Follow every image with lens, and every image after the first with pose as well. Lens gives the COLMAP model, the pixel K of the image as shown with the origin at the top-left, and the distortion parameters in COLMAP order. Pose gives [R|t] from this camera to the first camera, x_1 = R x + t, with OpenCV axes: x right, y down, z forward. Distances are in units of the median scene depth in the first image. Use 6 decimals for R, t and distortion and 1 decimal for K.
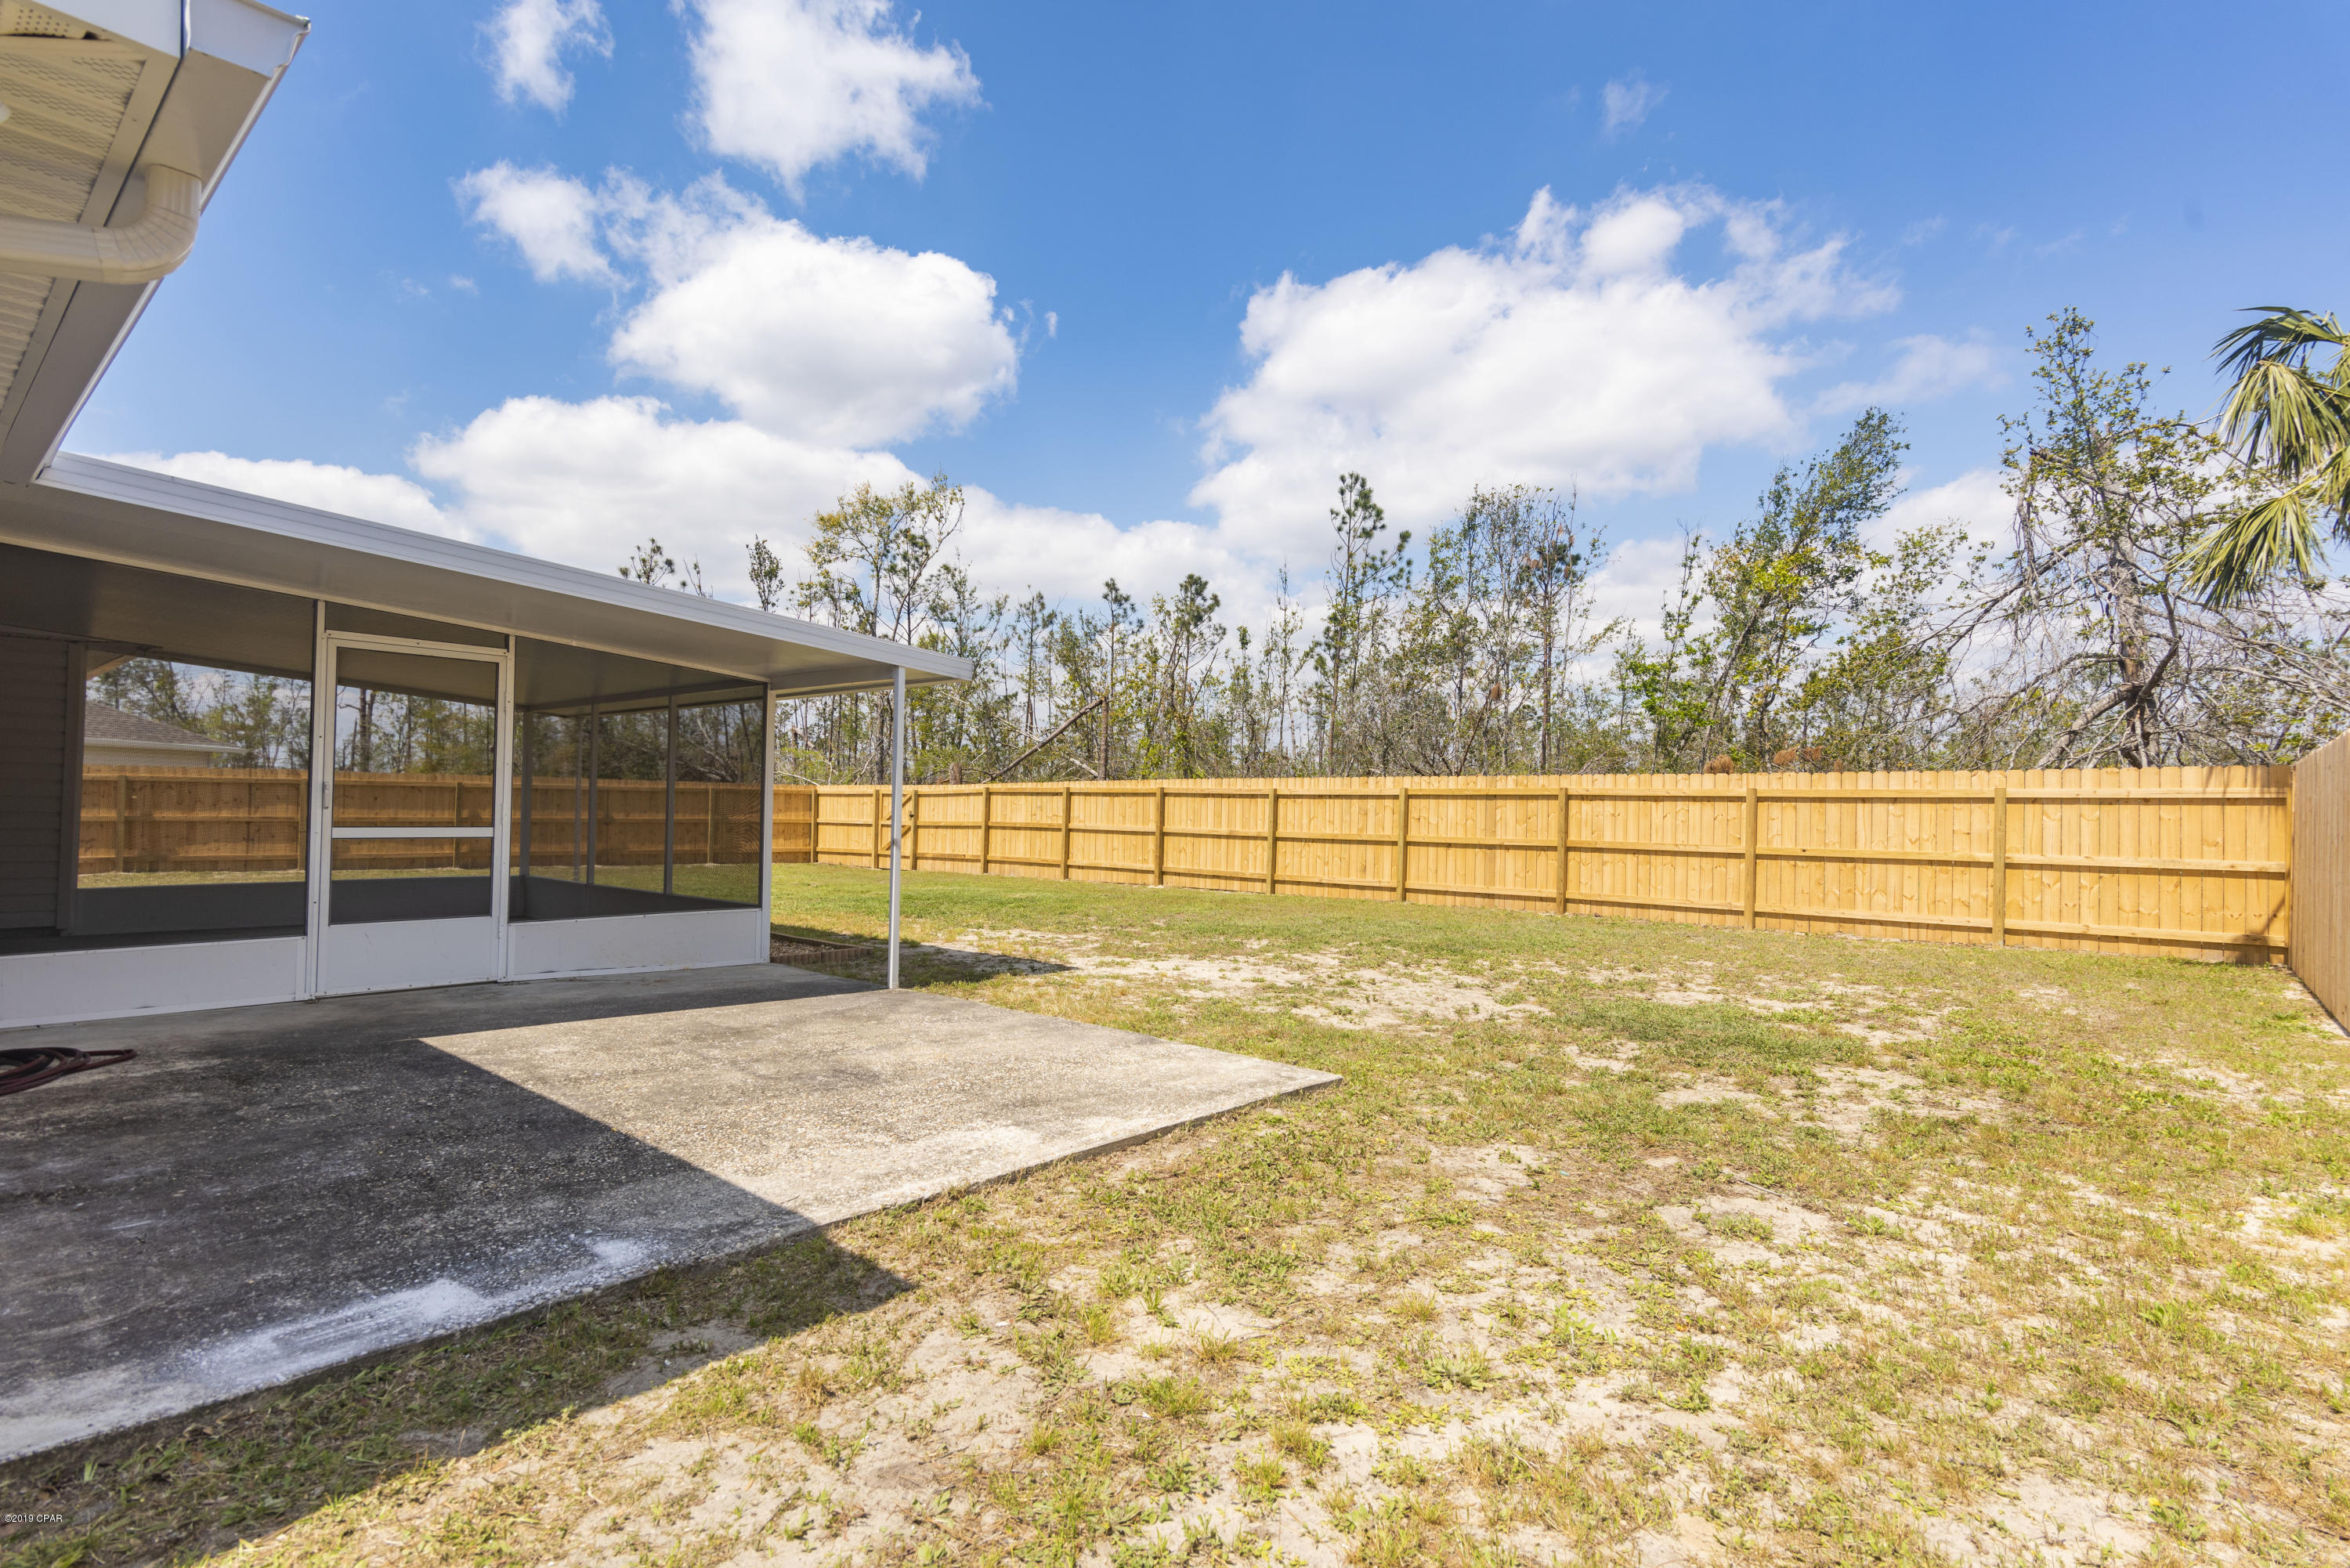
lens RADIAL K [[1132.8, 0, 1175.0], [0, 1132.8, 784.0], [0, 0, 1]] dist [0.000445, 0.000035]
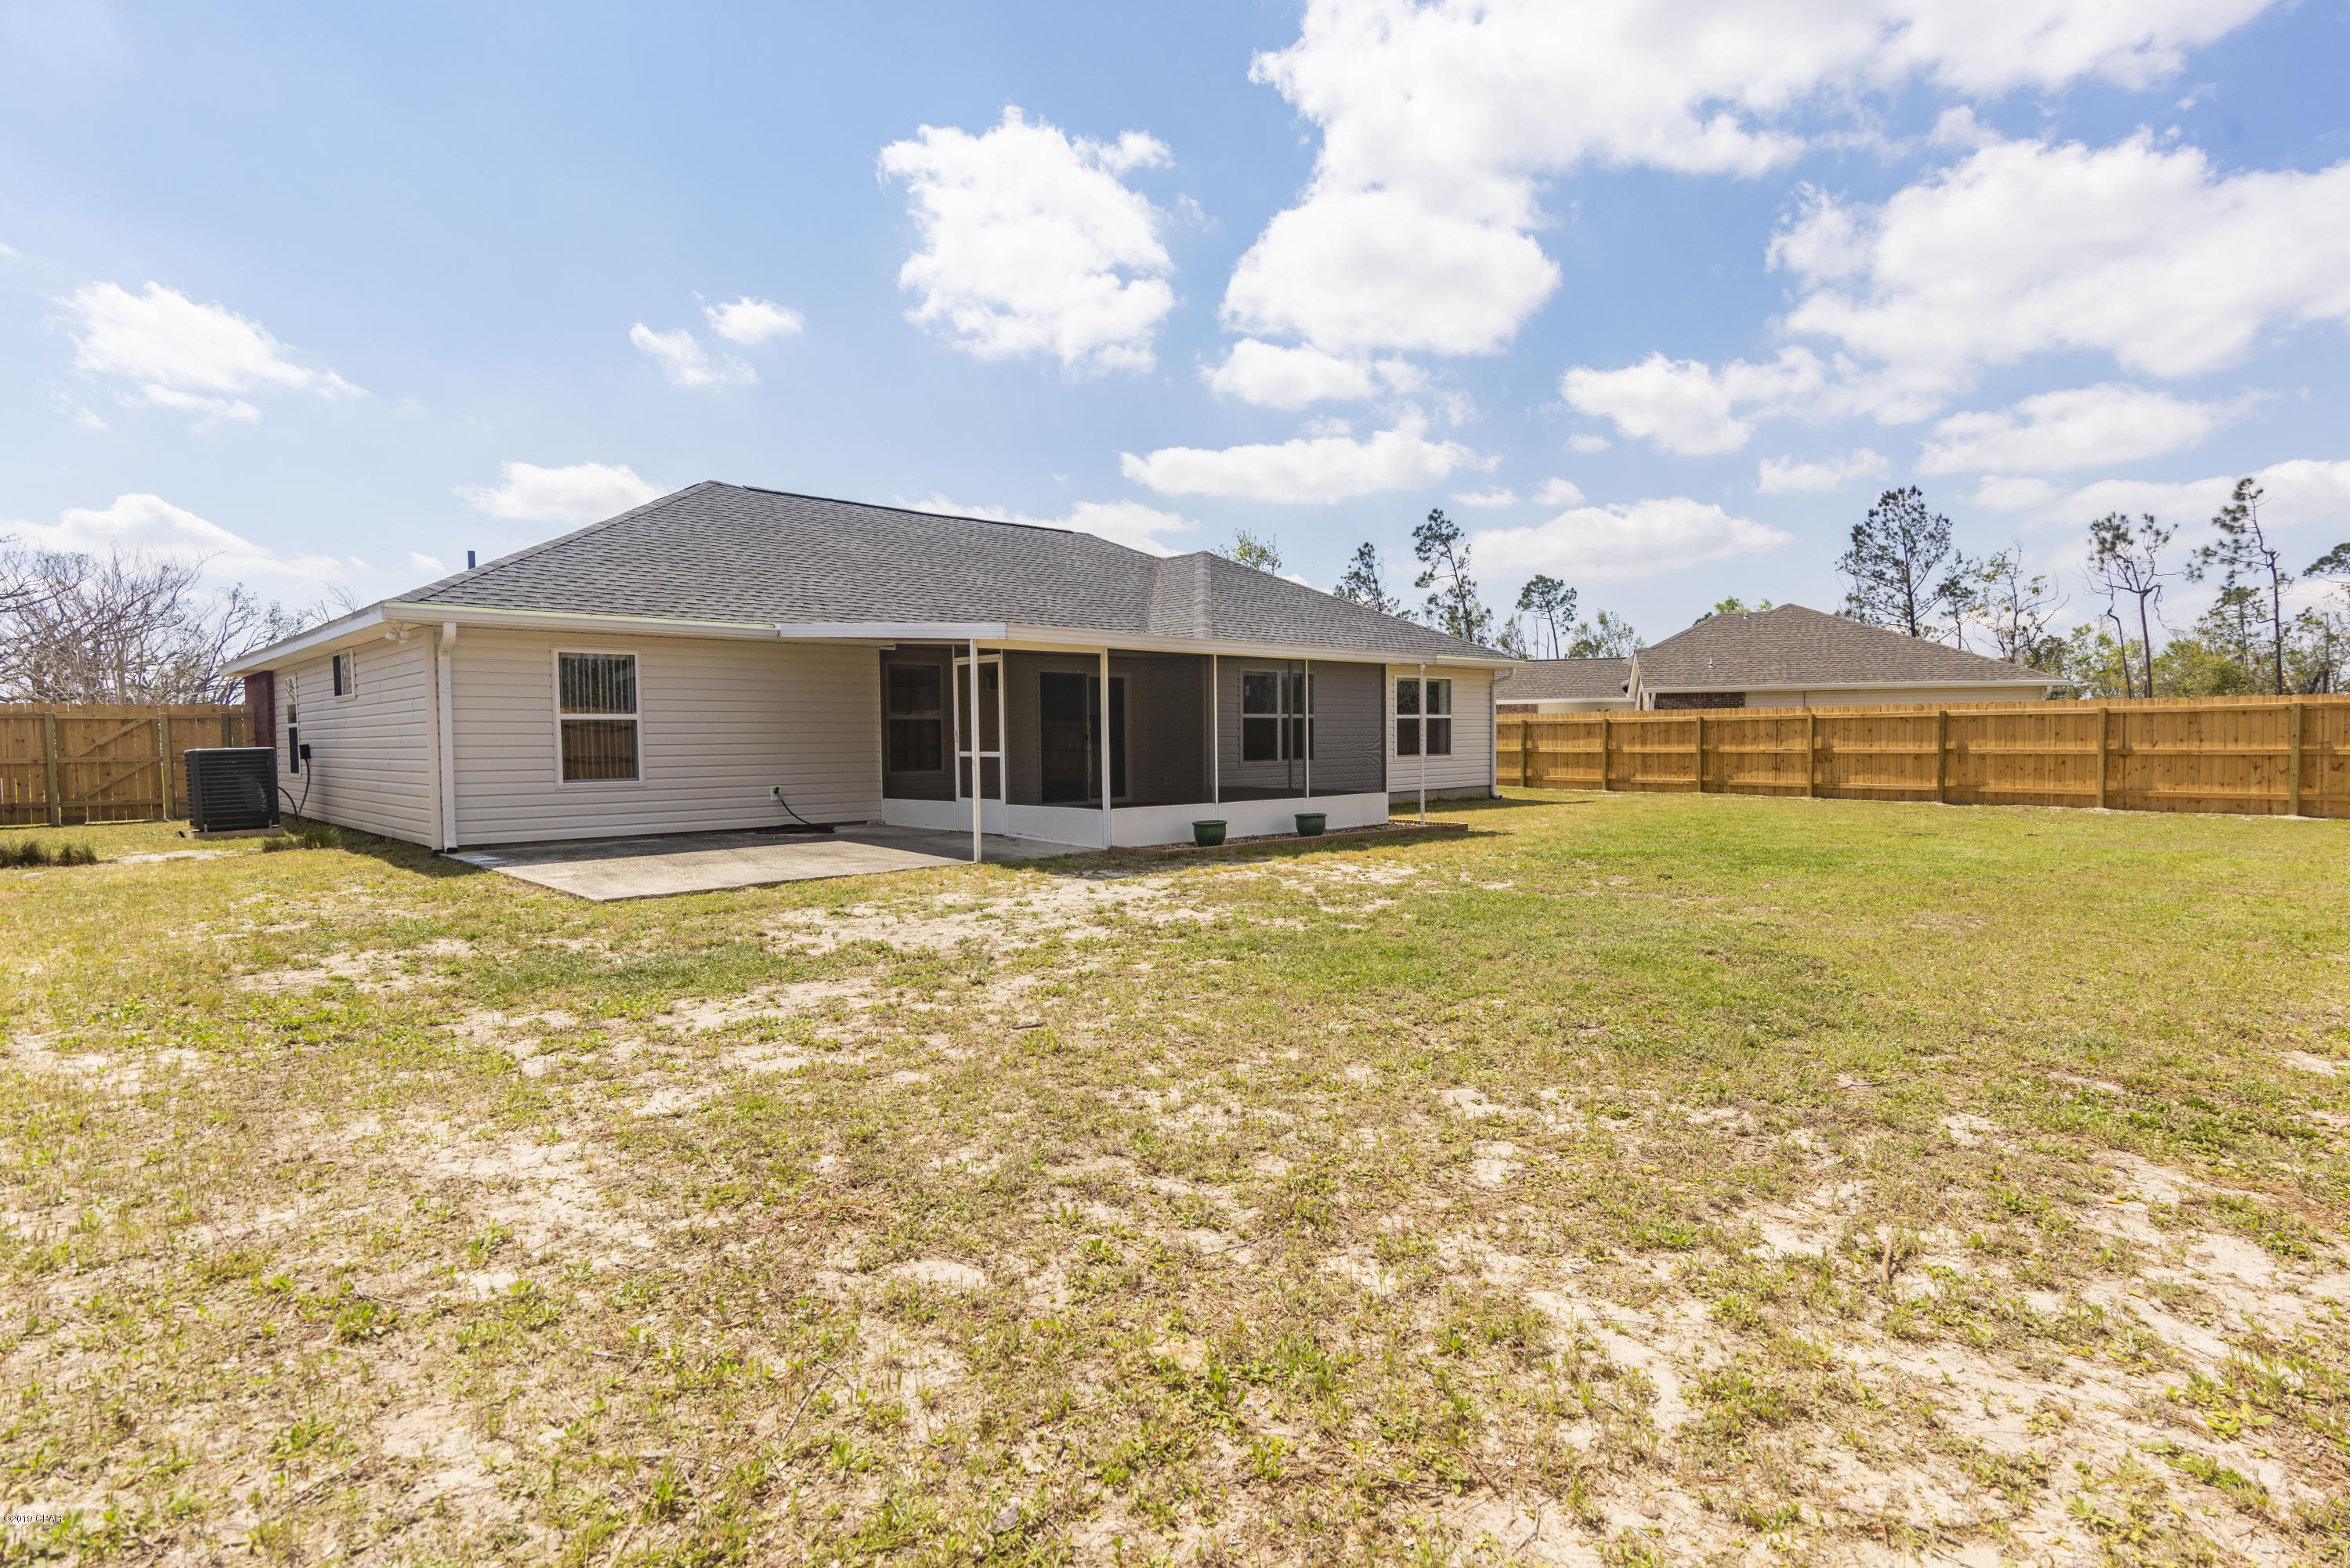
lens RADIAL K [[1132.8, 0, 1175.0], [0, 1132.8, 784.0], [0, 0, 1]] dist [0.000445, 0.000035]
pose [[-0.068343, 0.033681, -0.997093, 0.418844], [0.022281, 0.999232, 0.032226, 0.012944], [0.997413, -0.020014, -0.069041, 0.471412]]
